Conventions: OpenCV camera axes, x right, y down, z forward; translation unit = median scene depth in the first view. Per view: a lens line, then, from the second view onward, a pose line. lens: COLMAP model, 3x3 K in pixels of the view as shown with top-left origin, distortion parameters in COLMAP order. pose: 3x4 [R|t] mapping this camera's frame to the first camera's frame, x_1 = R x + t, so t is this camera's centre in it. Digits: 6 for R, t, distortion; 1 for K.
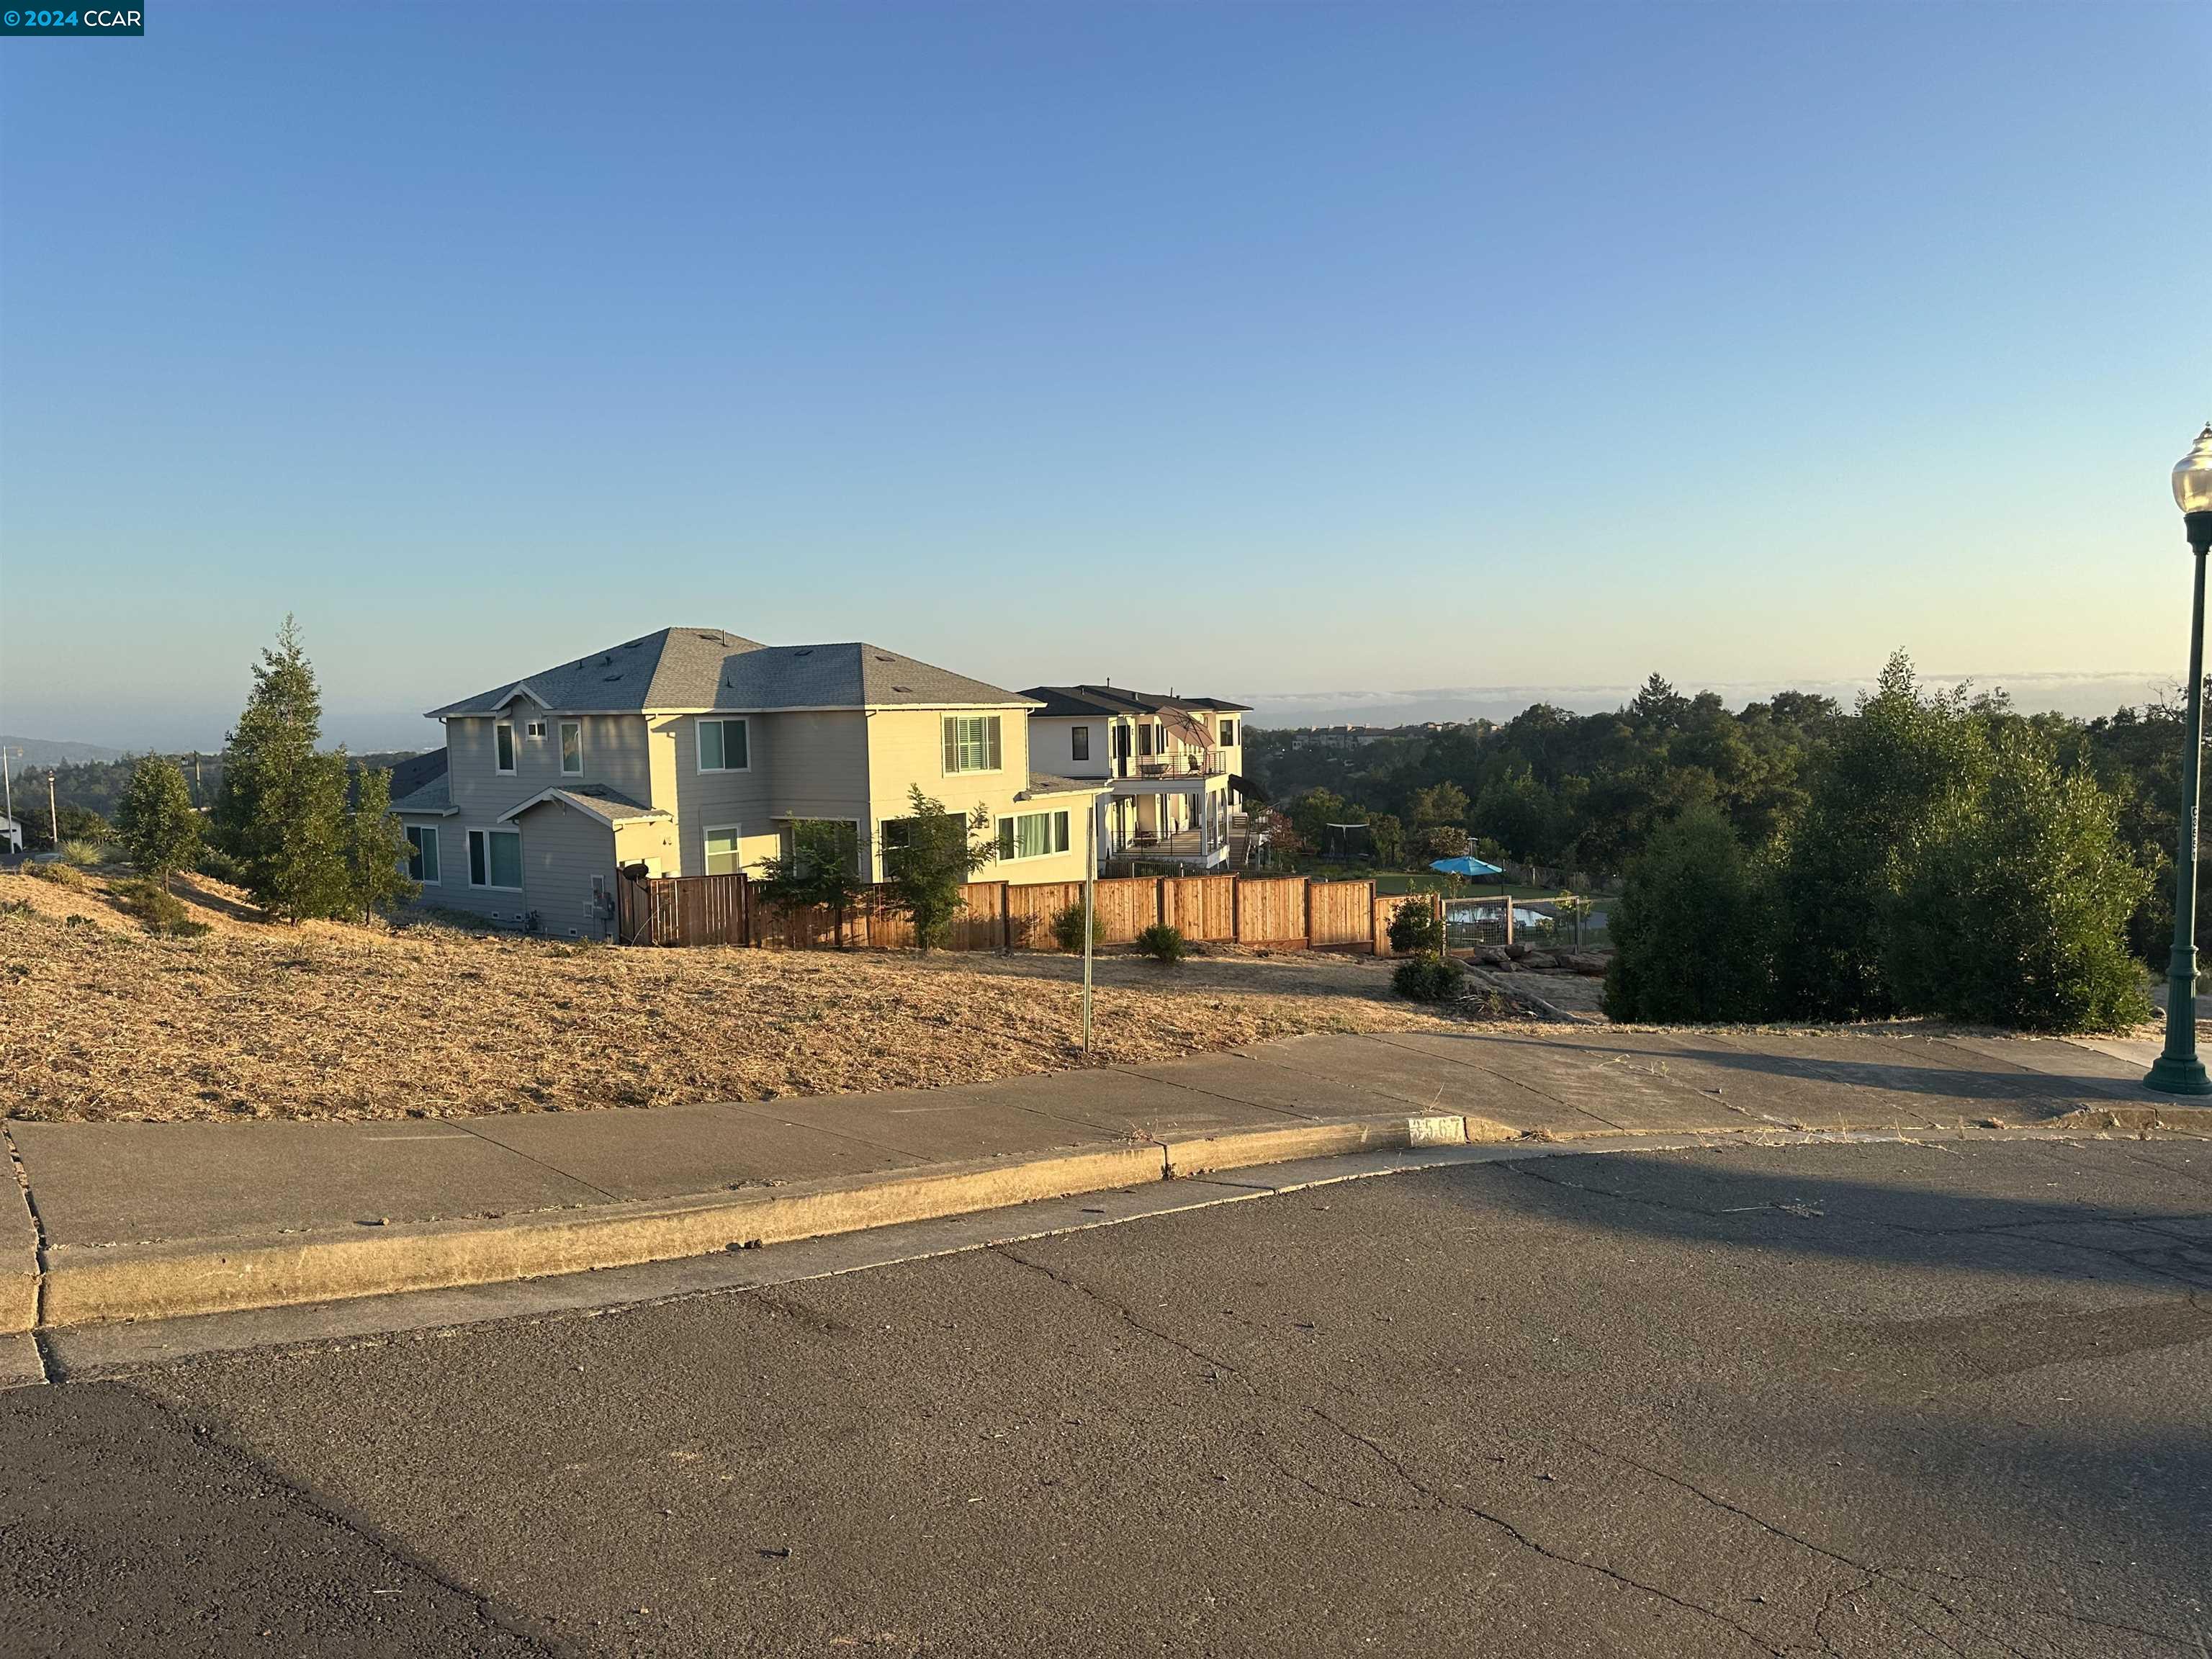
lens RADIAL K [[1539.6, 0, 1119.7], [0, 1539.6, 828.8], [0, 0, 1]] dist [0.105395, -0.140022]
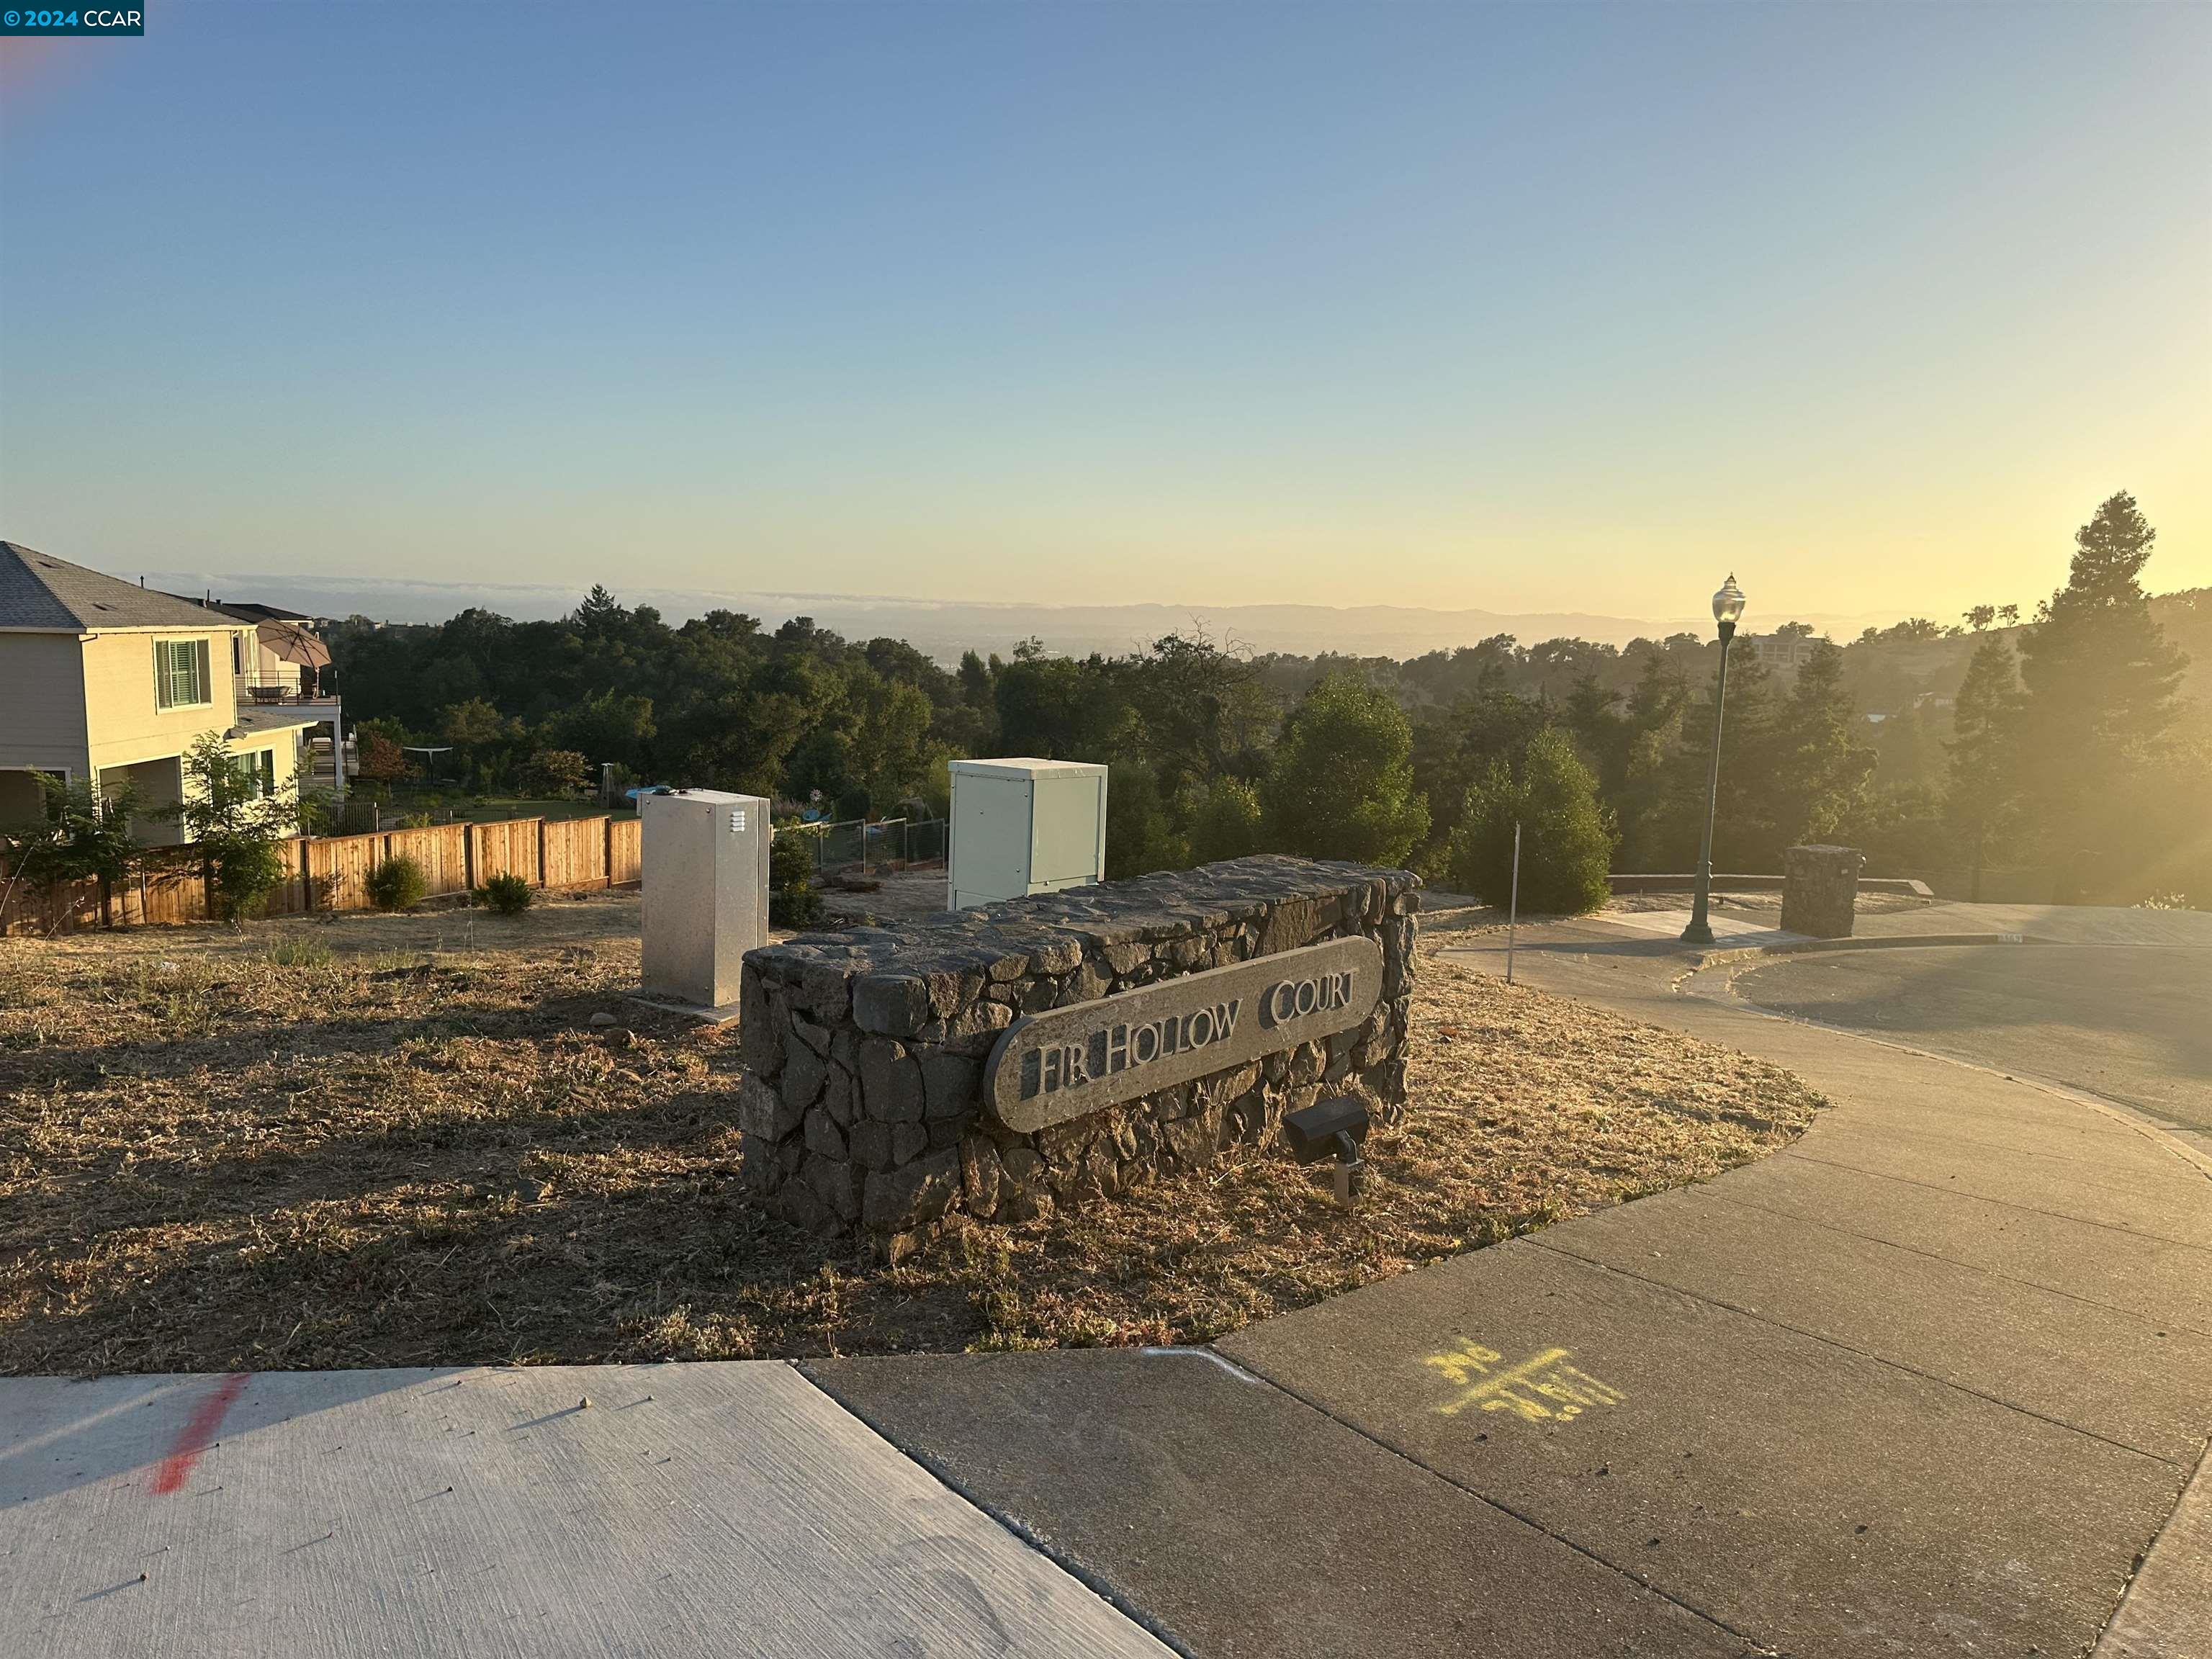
lens RADIAL K [[1539.6, 0, 1113.3], [0, 1539.6, 839.2], [0, 0, 1]] dist [0.105395, -0.140022]
pose [[0.769283, -0.050510, 0.636909, -0.272464], [0.006983, 0.997475, 0.070670, -0.023178], [-0.638870, -0.049917, 0.767693, 0.017086]]
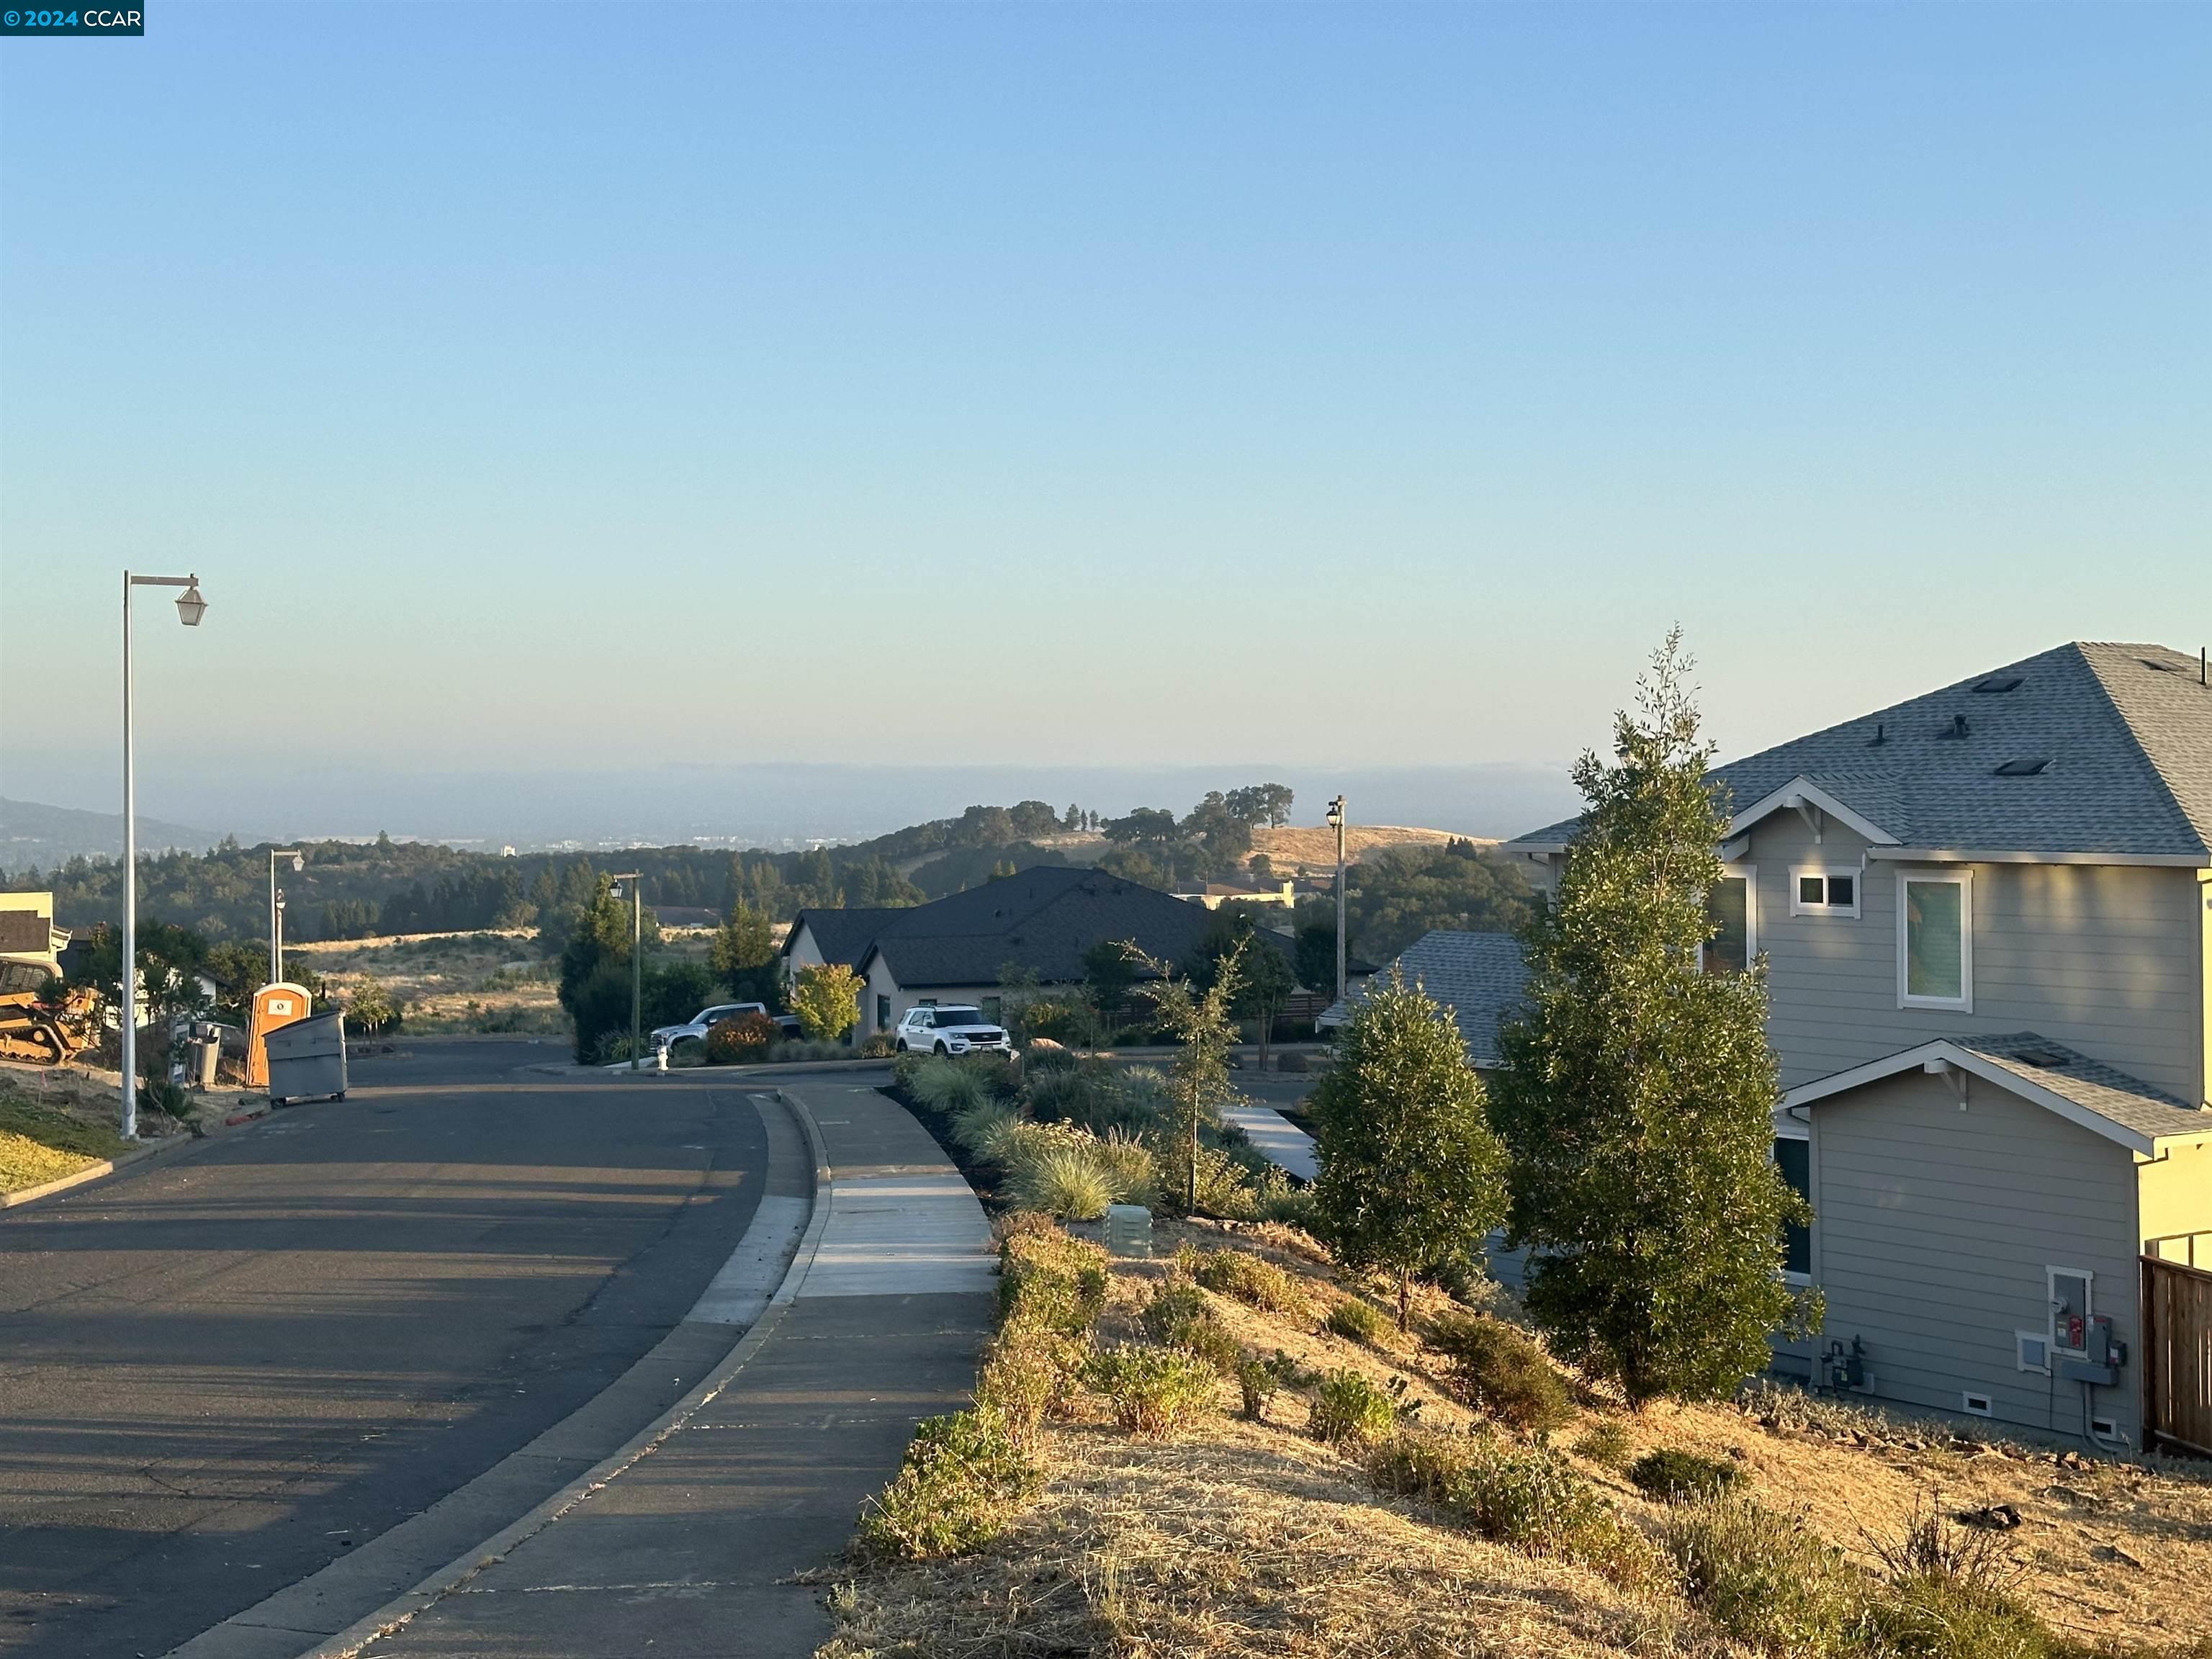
lens RADIAL K [[3072.1, 0, 1119.7], [0, 3072.1, 816.2], [0, 0, 1]] dist [0.120697, 0.000000]
pose [[0.960492, 0.019125, -0.277649, -0.335625], [-0.037126, 0.997524, -0.059721, -0.027961], [0.275819, 0.067669, 0.958825, 0.159845]]
